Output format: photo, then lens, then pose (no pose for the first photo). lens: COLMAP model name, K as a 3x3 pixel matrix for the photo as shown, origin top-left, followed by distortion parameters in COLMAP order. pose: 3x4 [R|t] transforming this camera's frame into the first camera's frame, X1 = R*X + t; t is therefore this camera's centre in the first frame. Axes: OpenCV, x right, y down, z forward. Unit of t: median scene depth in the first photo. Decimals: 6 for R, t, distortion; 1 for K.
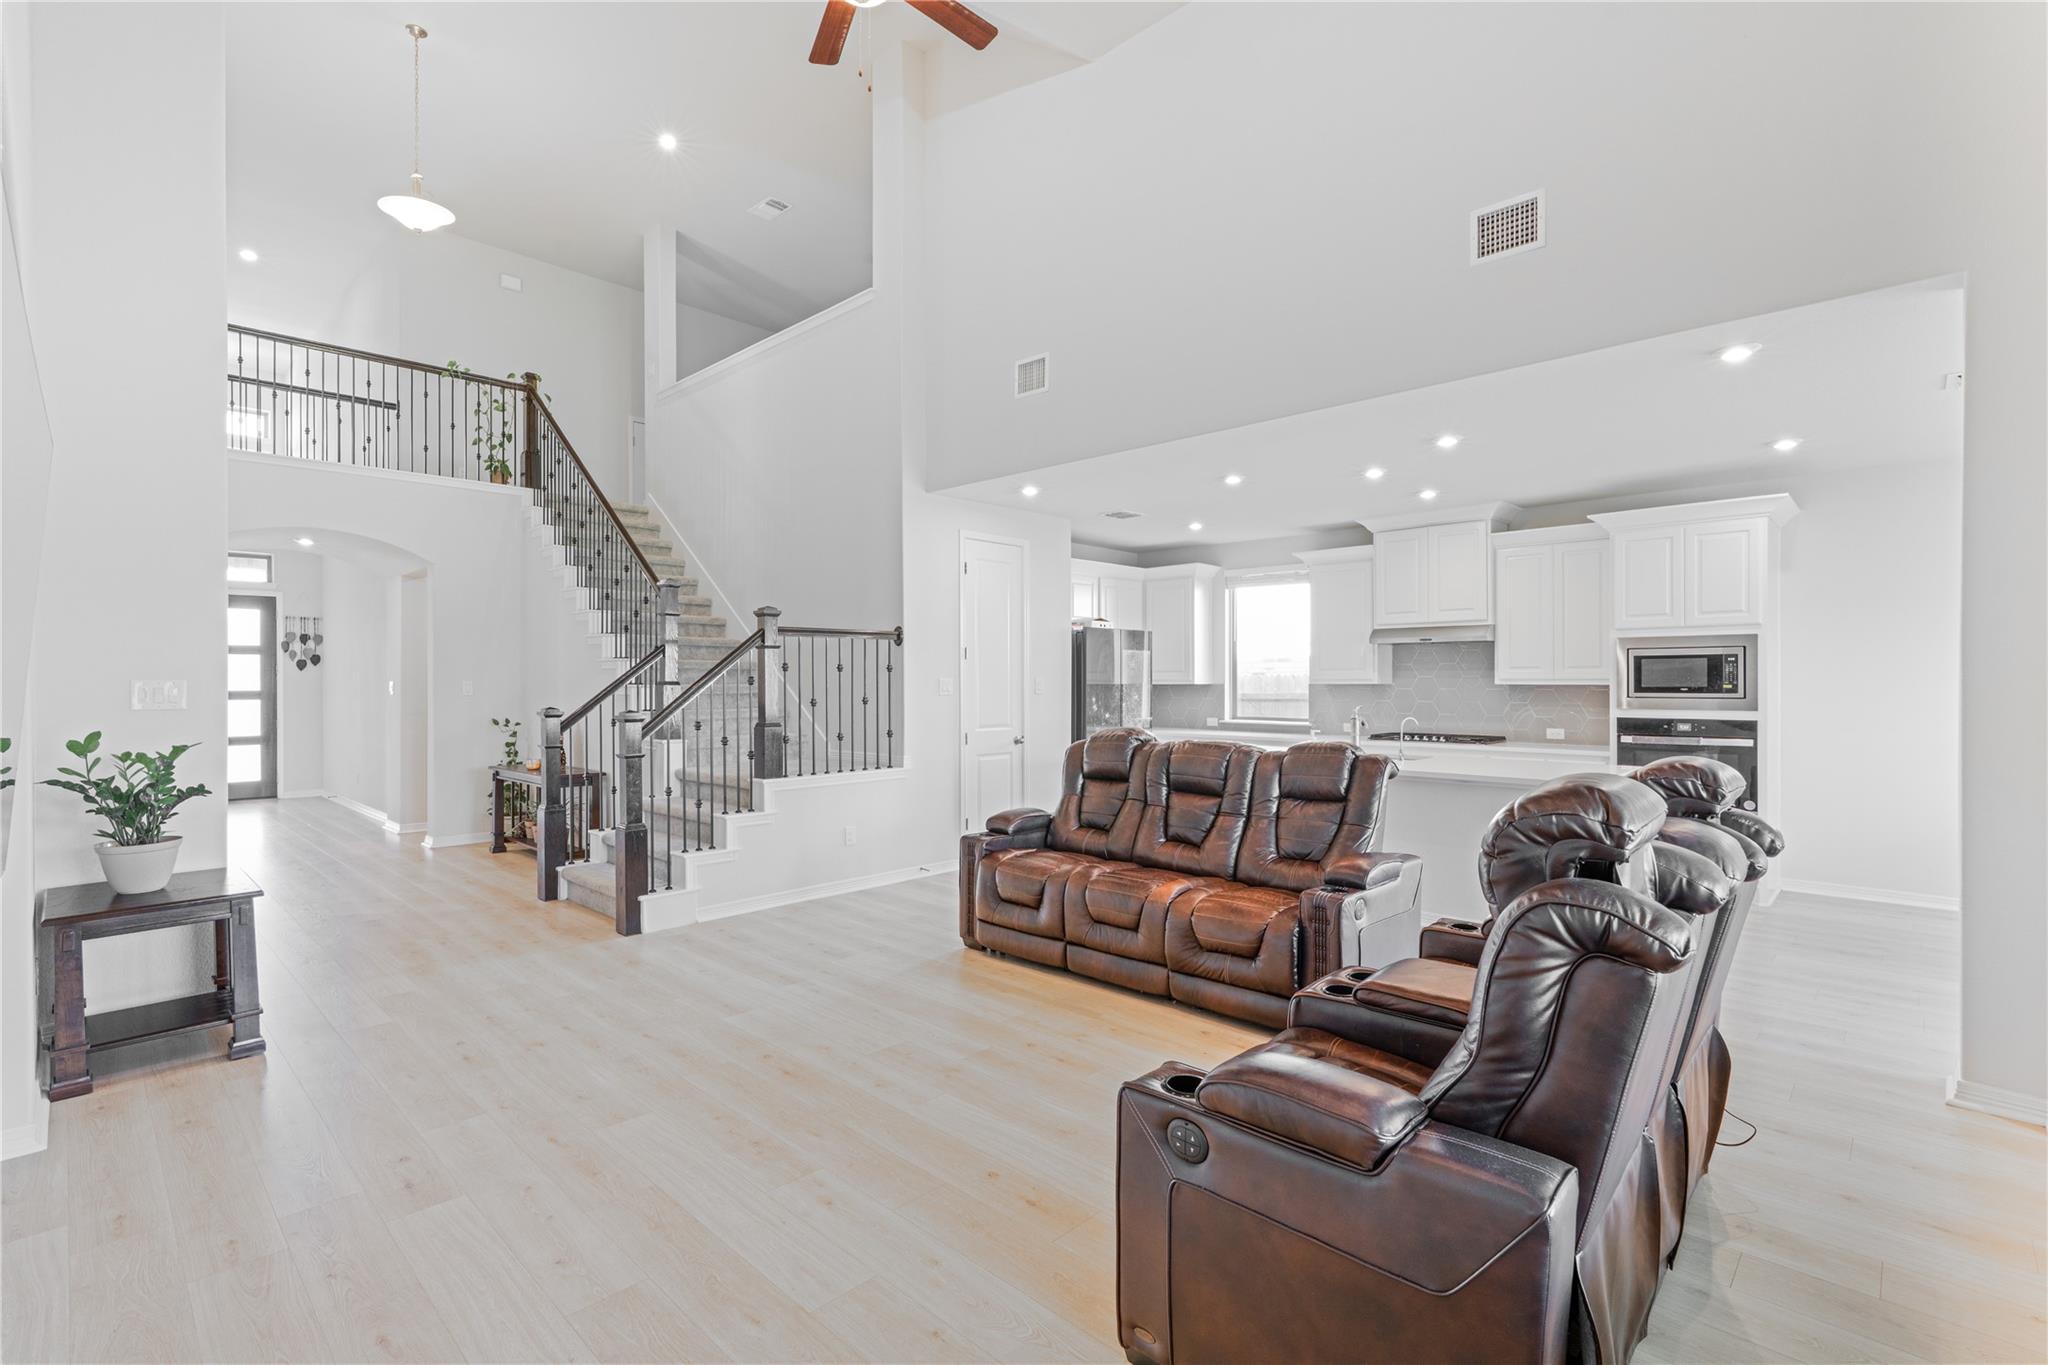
lens RADIAL K [[943.3, 0, 1025.6], [0, 943.3, 679.9], [0, 0, 1]] dist [-0.011017, 0.002369]
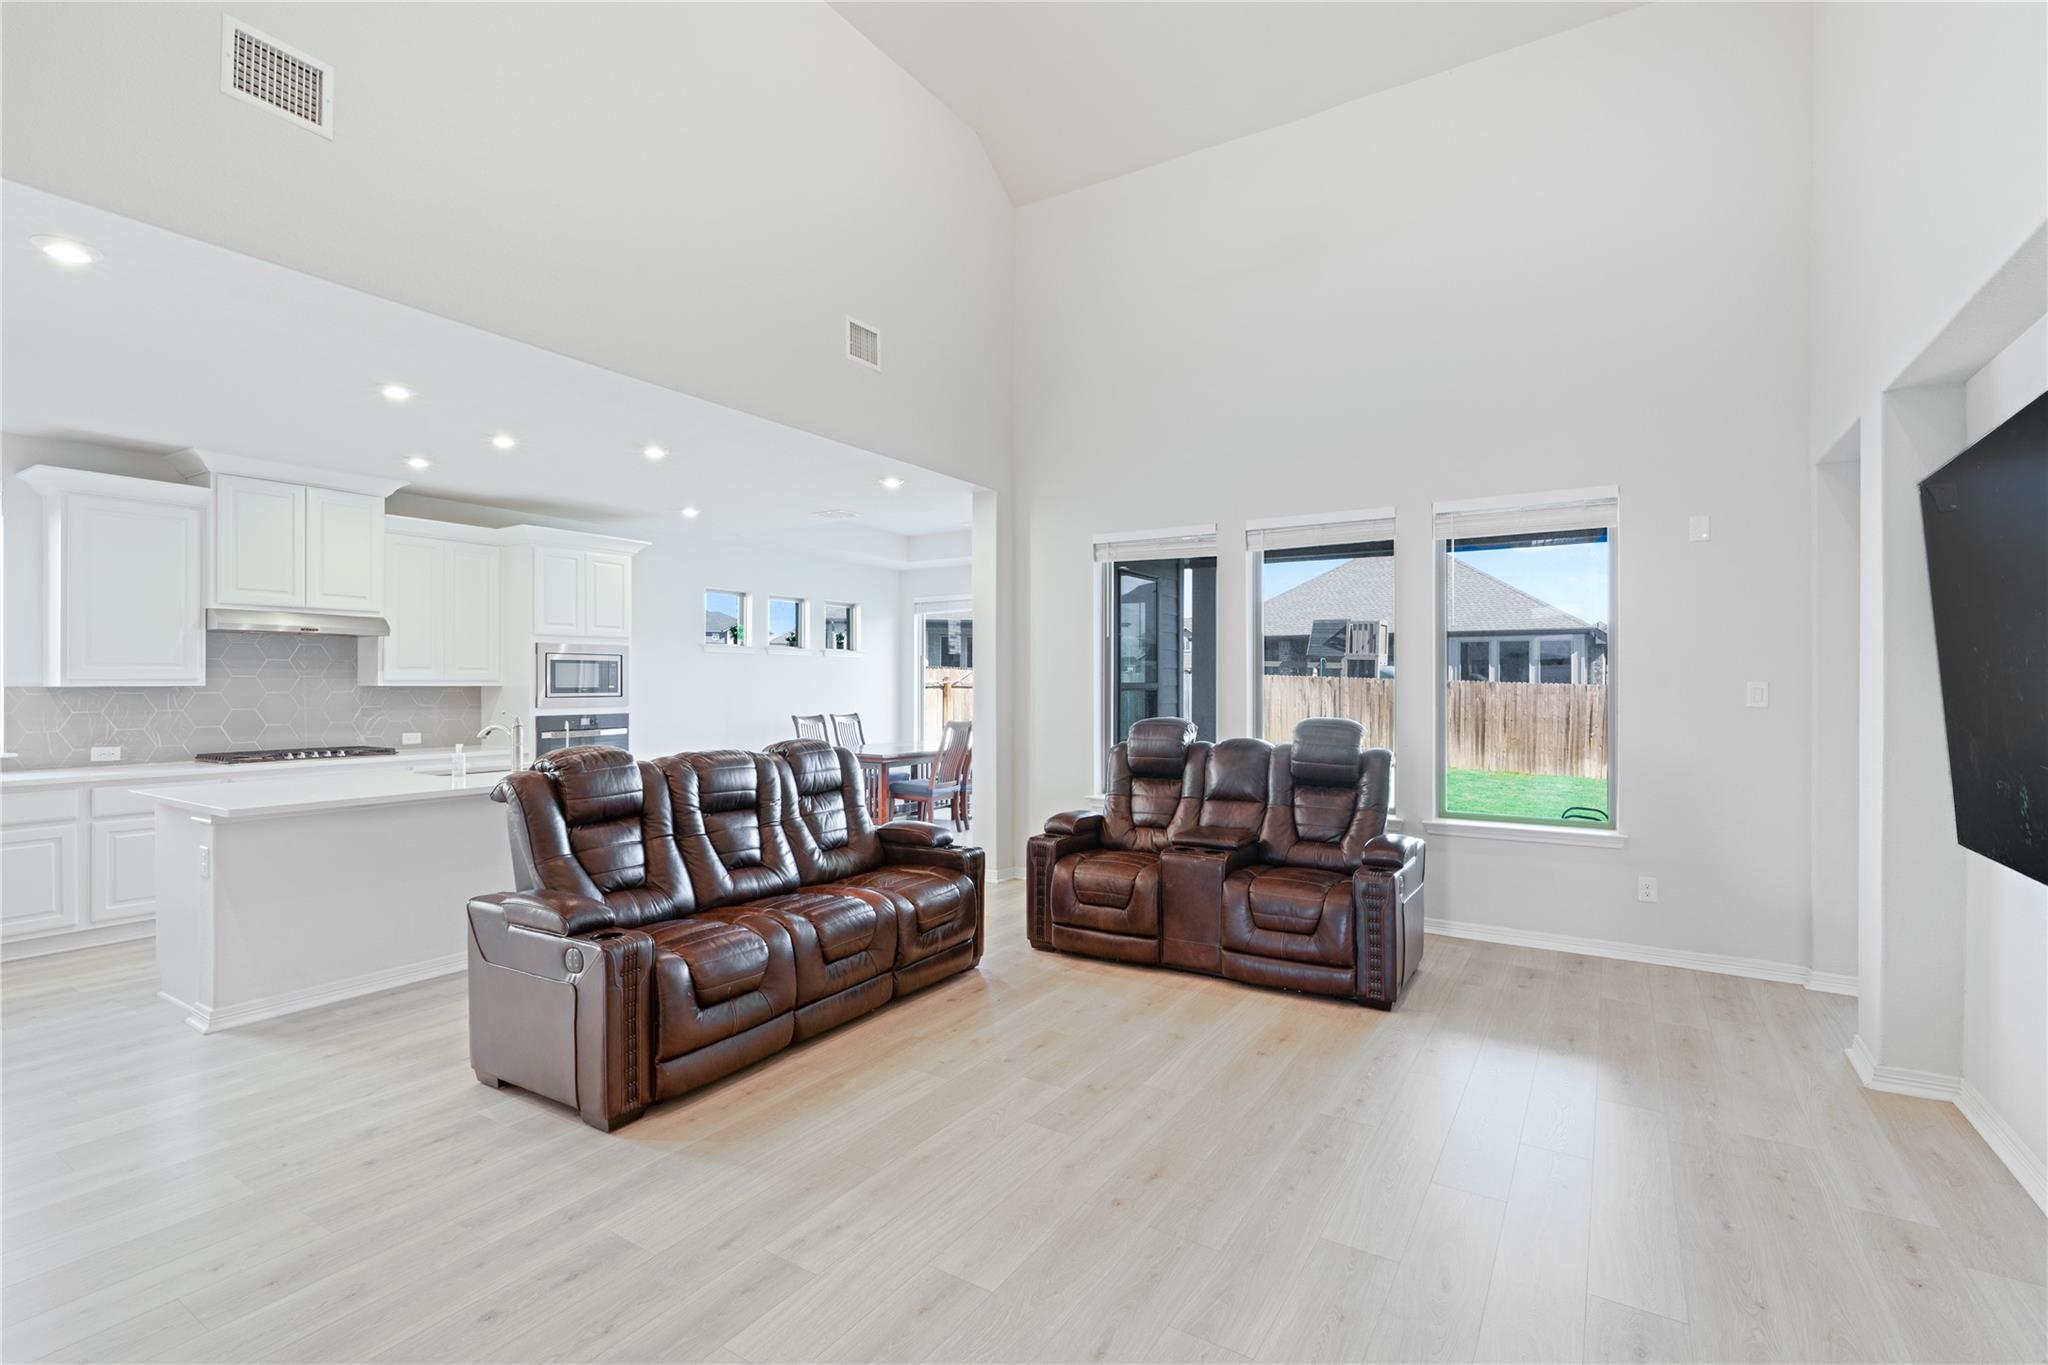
lens RADIAL K [[943.3, 0, 1006.5], [0, 943.3, 677.7], [0, 0, 1]] dist [-0.011017, 0.002369]
pose [[-0.193085, 0.006894, 0.981158, -0.566217], [-0.003203, 0.999966, -0.007656, 0.002497], [-0.981177, -0.004621, -0.193056, 0.716146]]
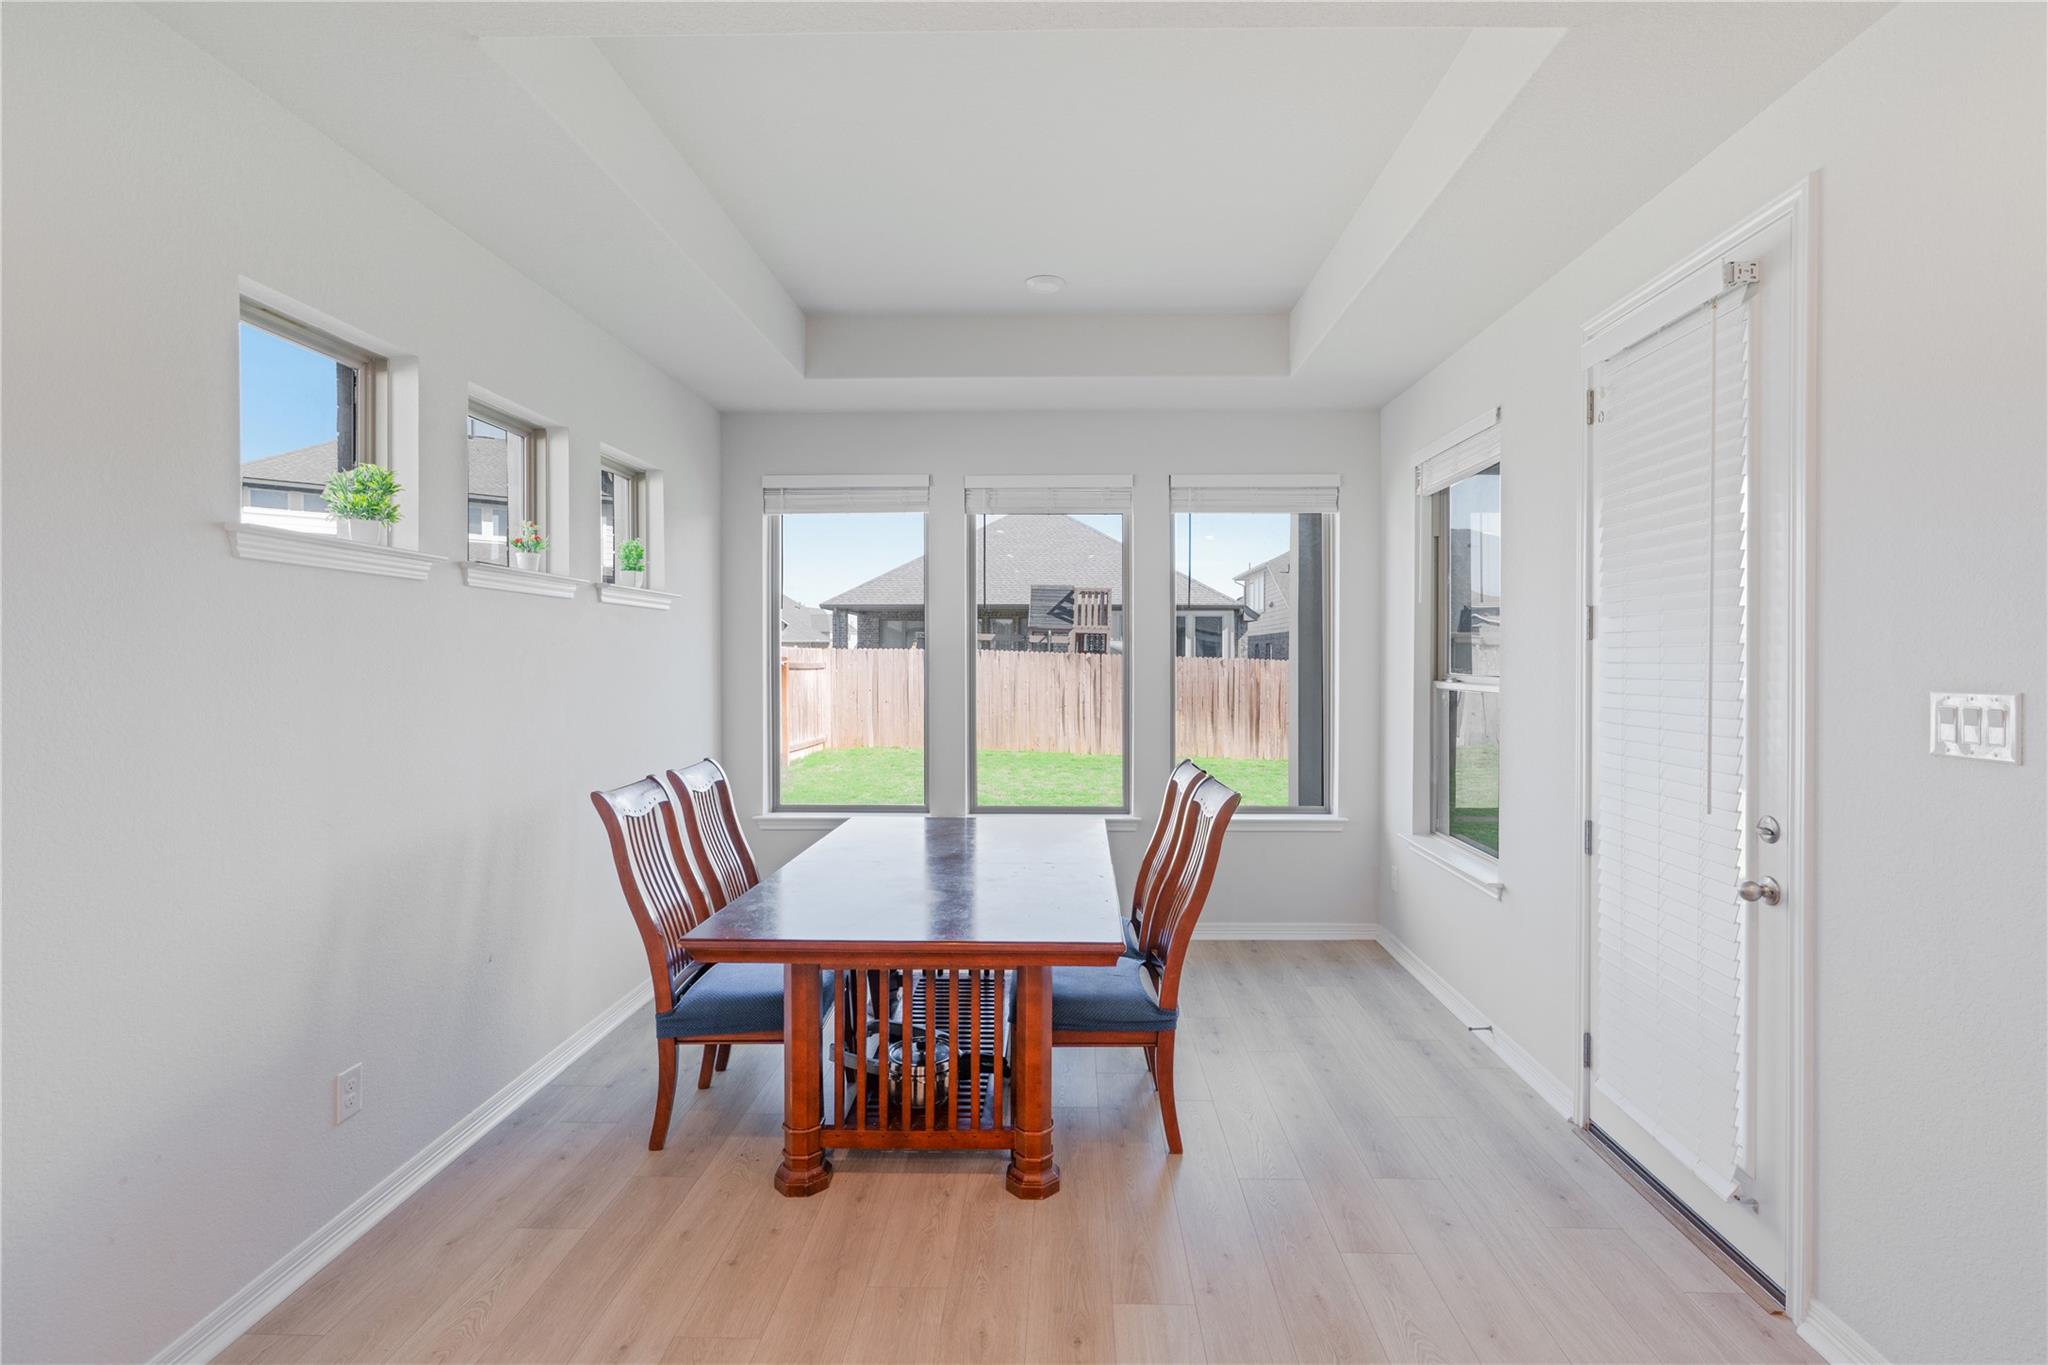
lens RADIAL K [[943.3, 0, 1017.2], [0, 943.3, 671.6], [0, 0, 1]] dist [-0.011017, 0.002369]
pose [[-0.653809, -0.010839, 0.756582, 0.553630], [-0.002095, 0.999920, 0.012514, -0.011085], [-0.756657, 0.006596, -0.653779, 0.906217]]
